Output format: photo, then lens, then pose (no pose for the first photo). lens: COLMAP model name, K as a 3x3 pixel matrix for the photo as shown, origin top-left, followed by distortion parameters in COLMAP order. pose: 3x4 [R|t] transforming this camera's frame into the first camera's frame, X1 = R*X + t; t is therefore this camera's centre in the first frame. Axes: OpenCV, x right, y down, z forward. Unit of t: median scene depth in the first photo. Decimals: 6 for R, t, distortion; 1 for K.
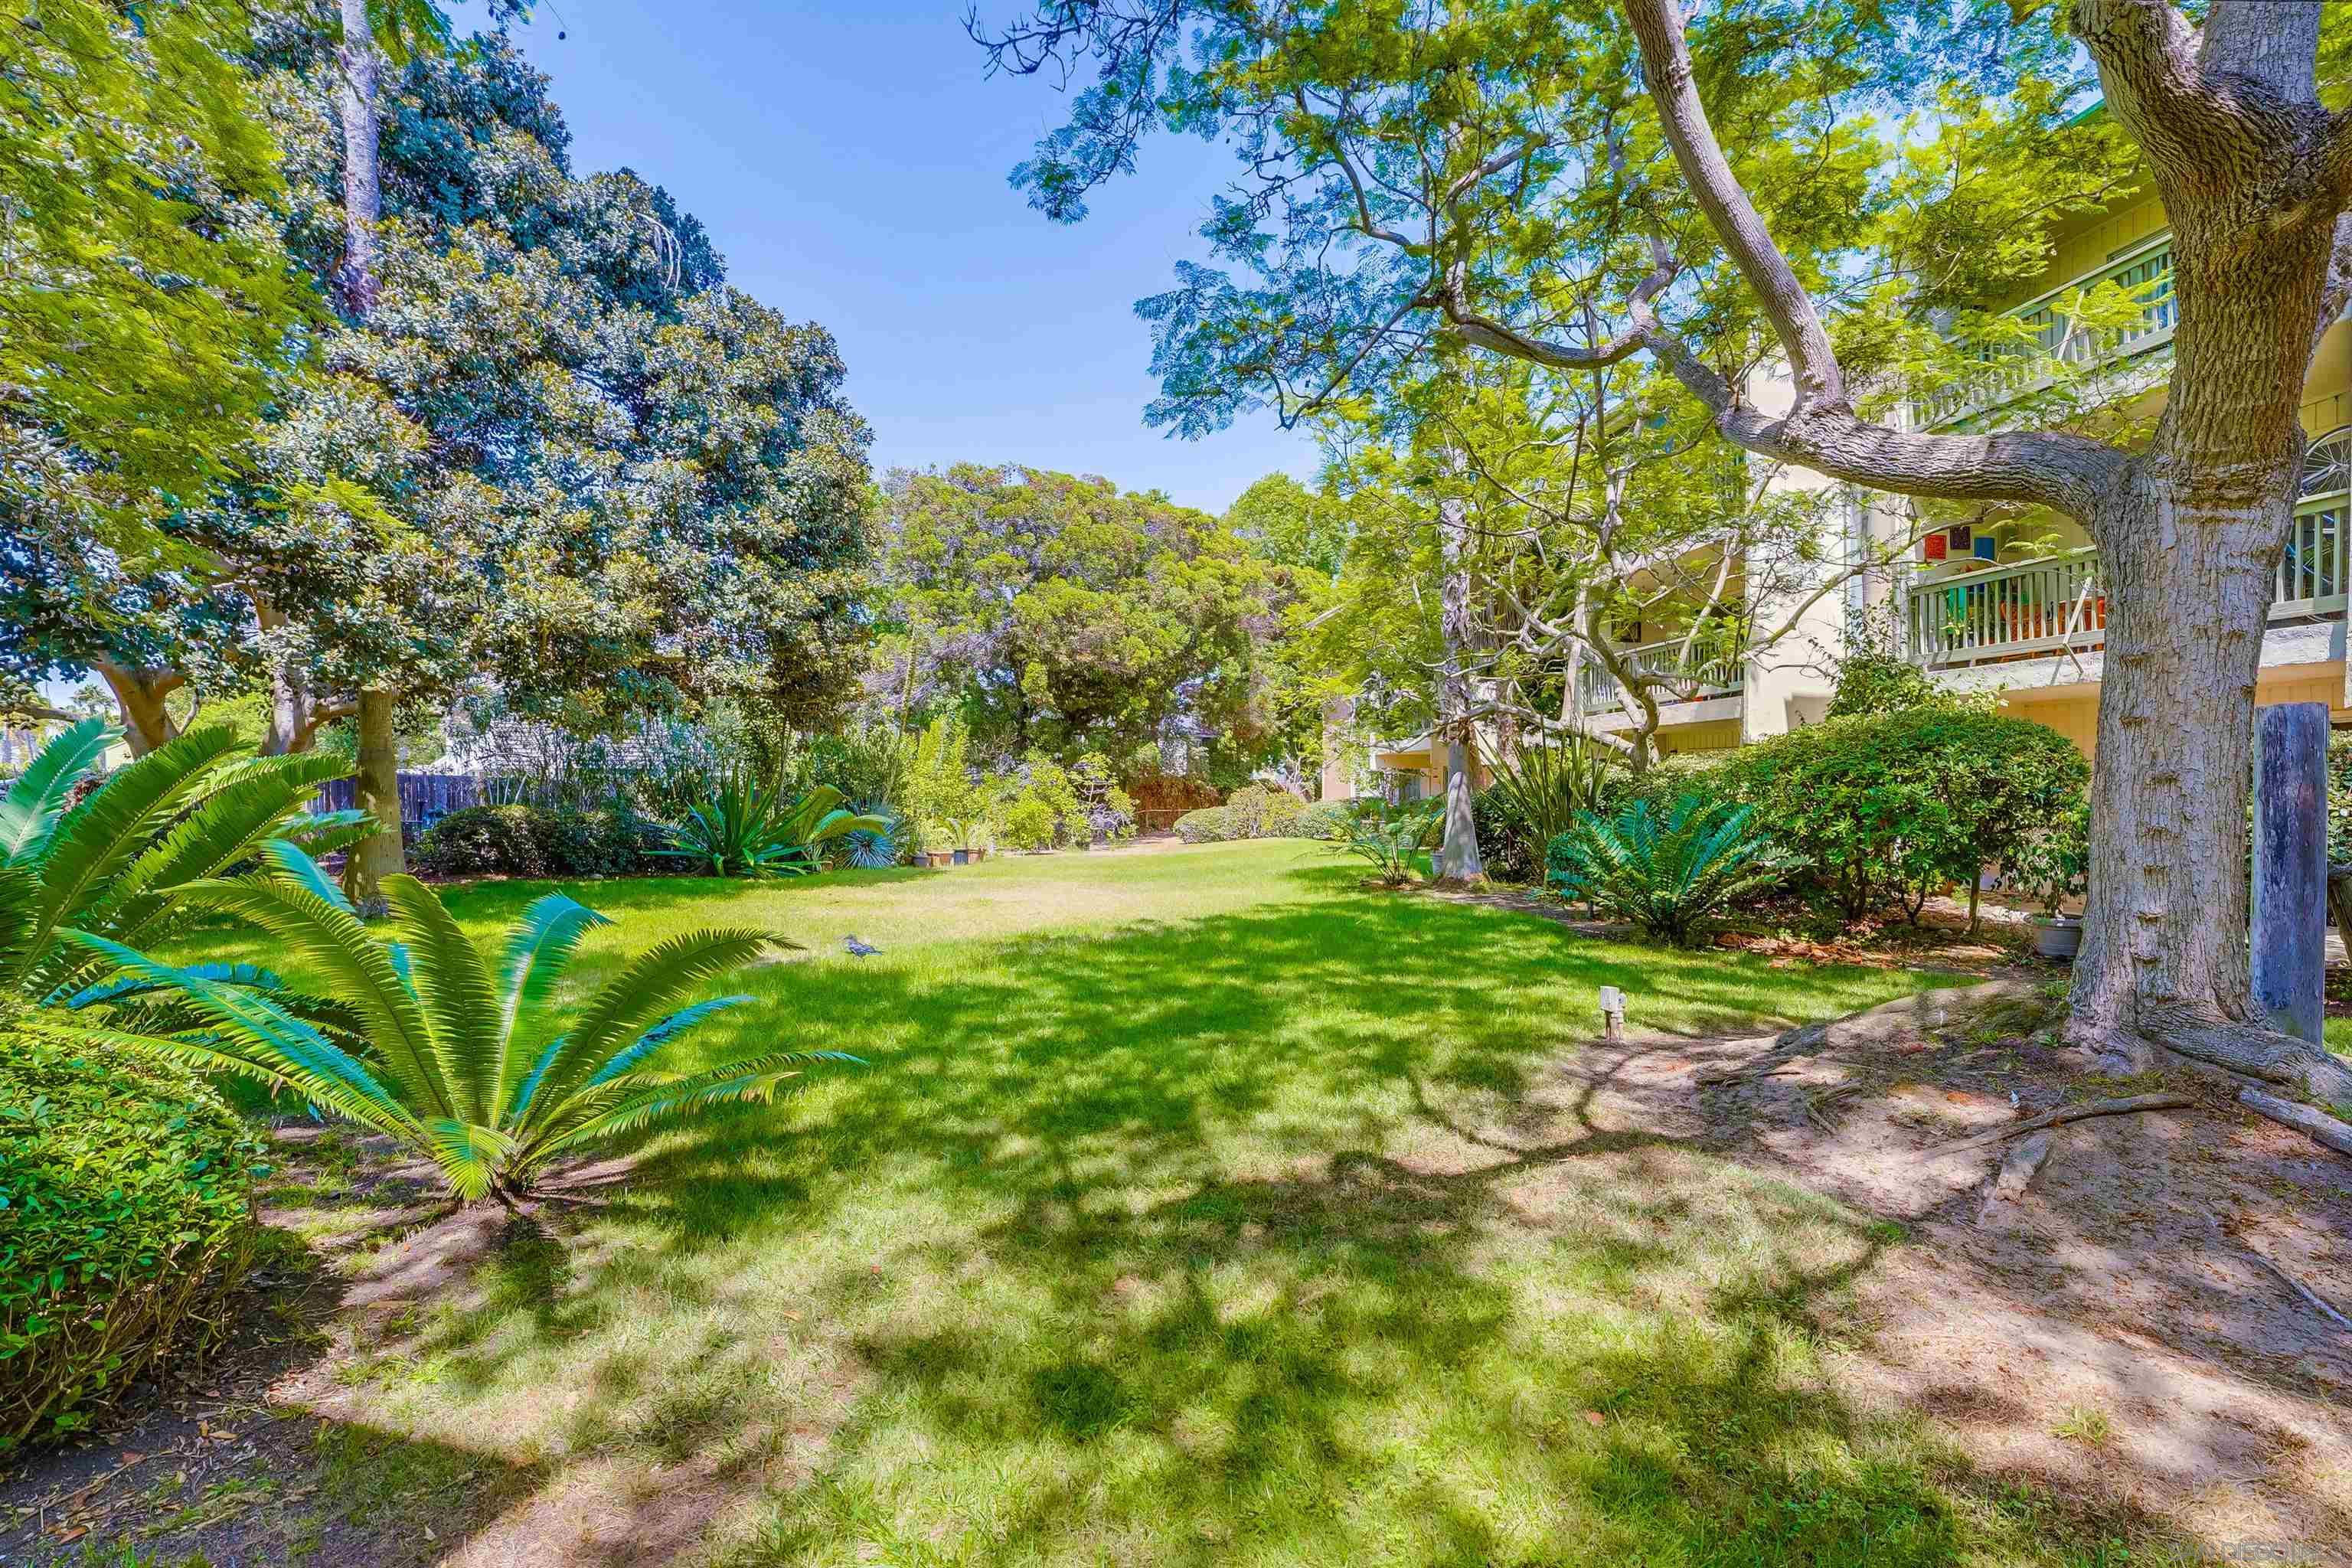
lens RADIAL K [[978.9, 0, 1172.3], [0, 978.9, 789.2], [0, 0, 1]] dist [-0.022062, 0.002139]
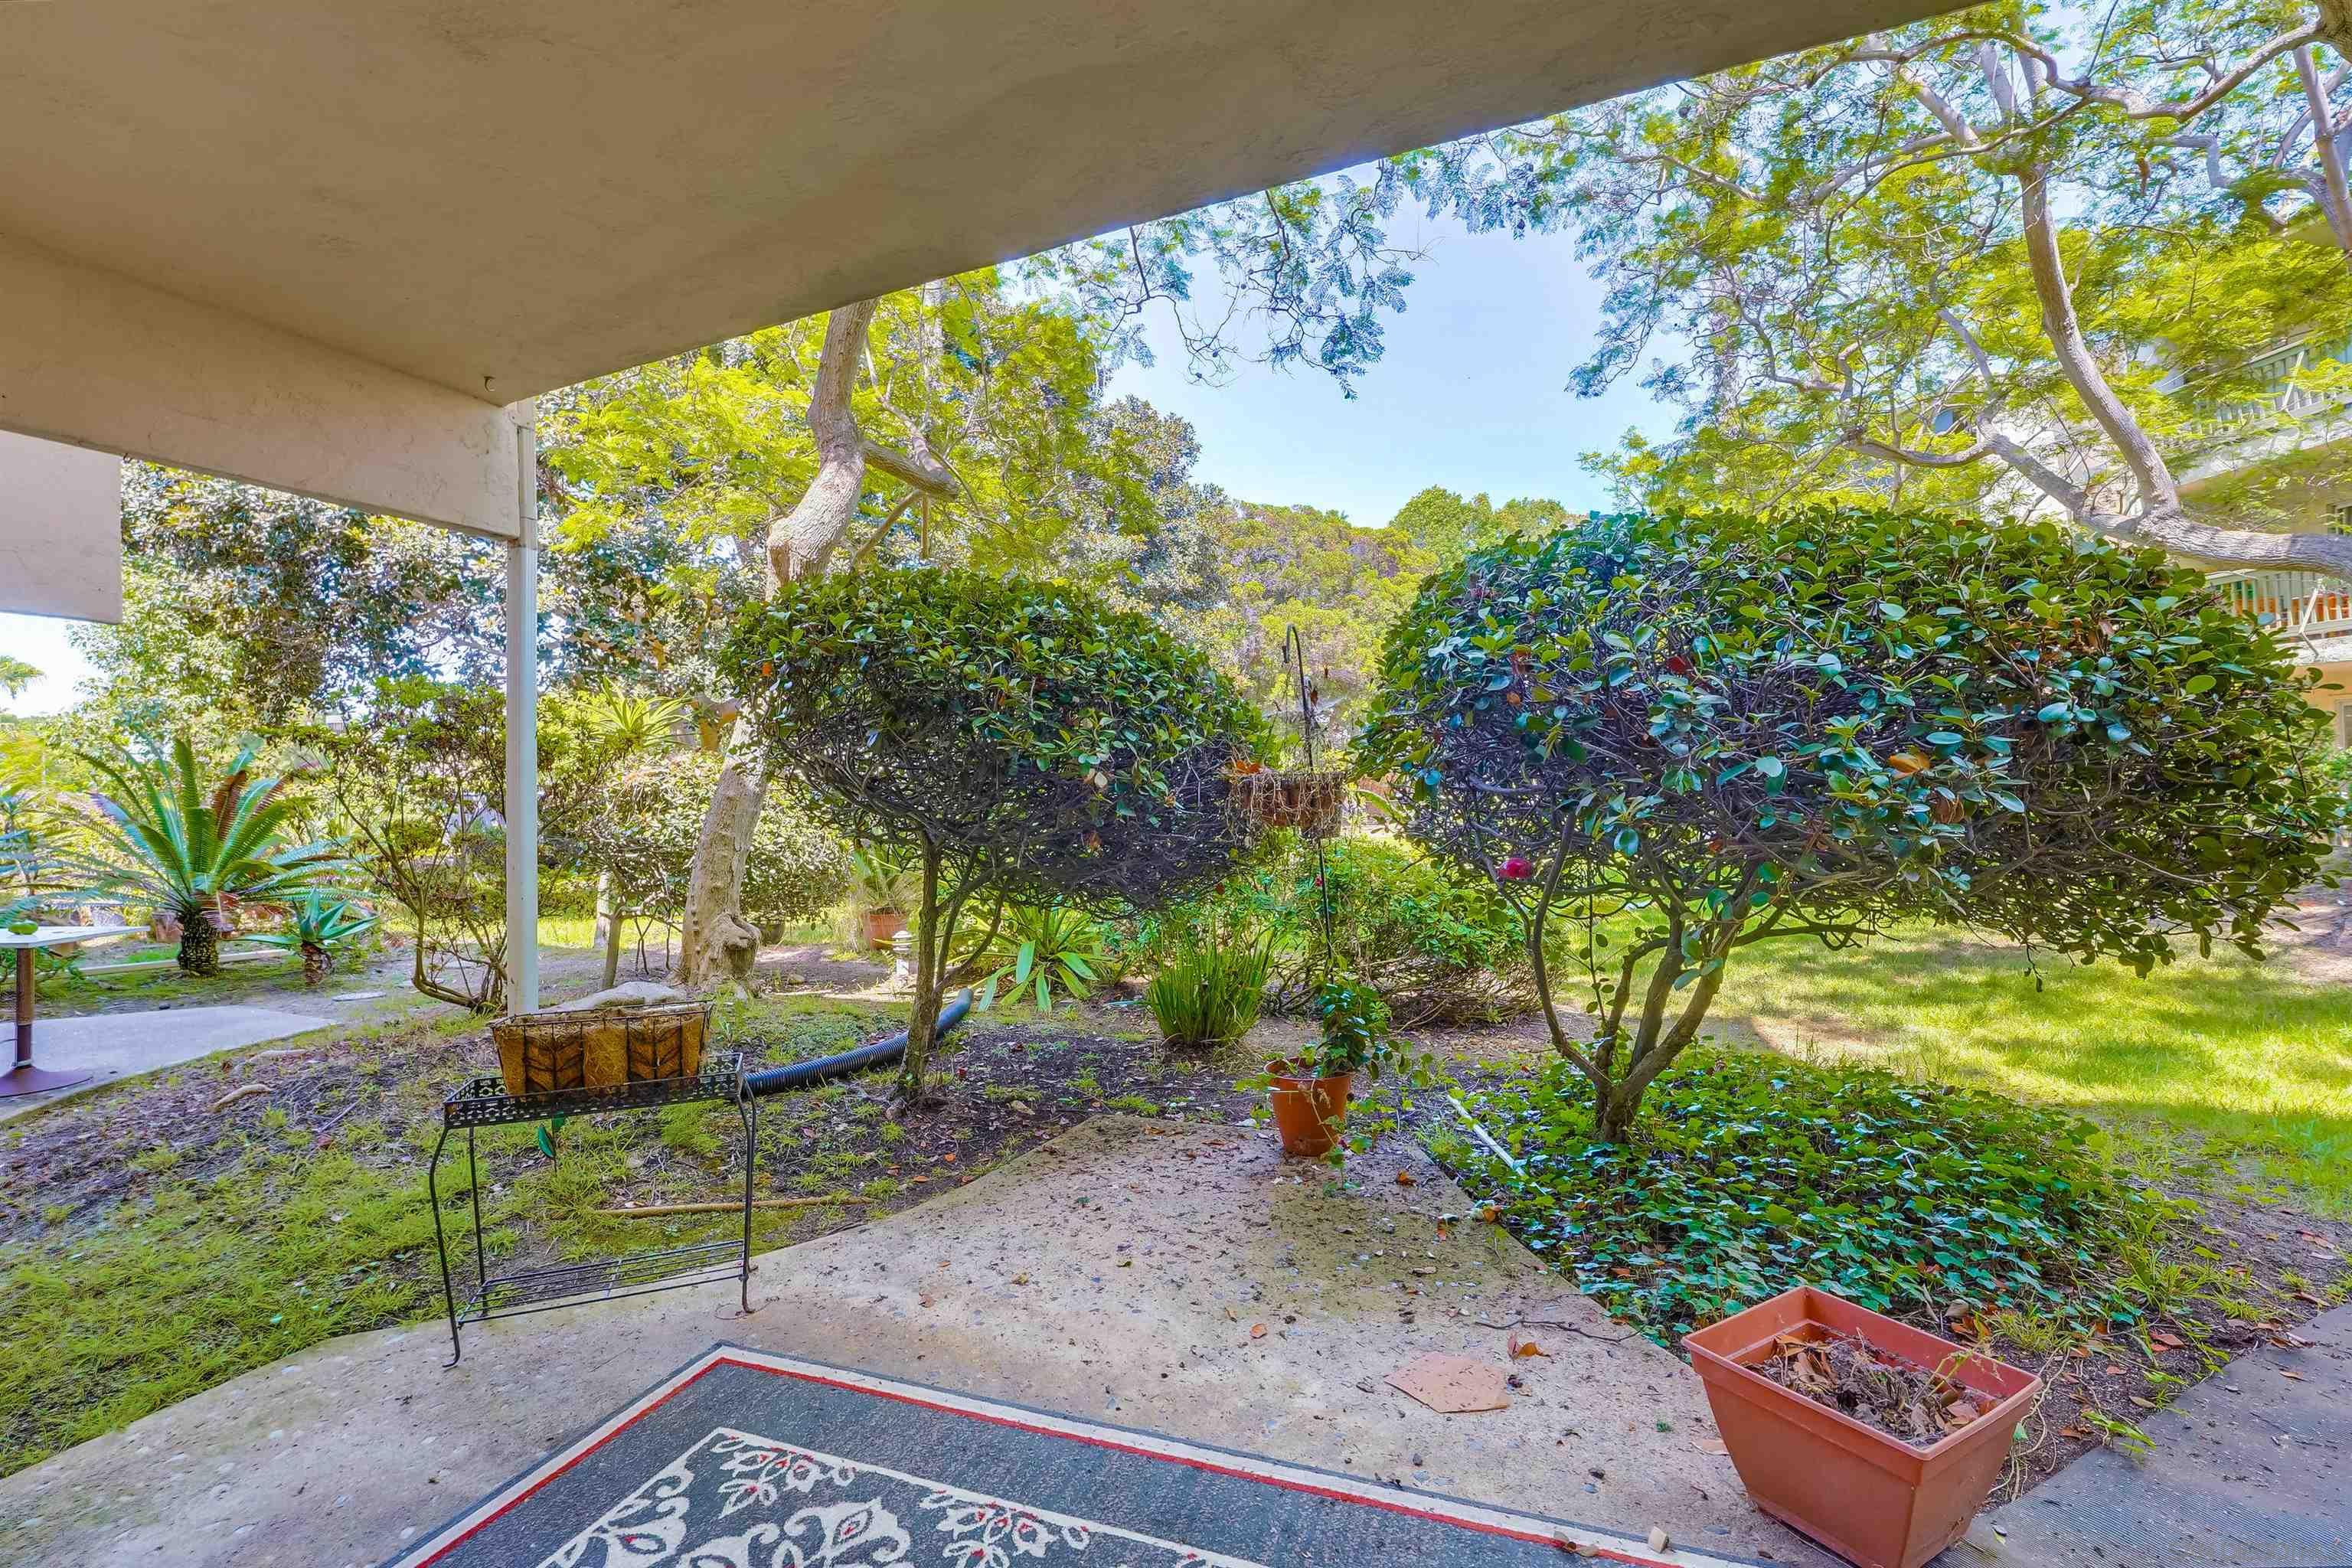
lens RADIAL K [[978.9, 0, 1157.0], [0, 978.9, 763.9], [0, 0, 1]] dist [-0.022062, 0.002139]
pose [[0.994053, -0.030274, -0.104608, -0.360727], [0.027131, 0.999141, -0.031338, 0.015928], [0.105467, 0.028313, 0.994020, -0.325532]]
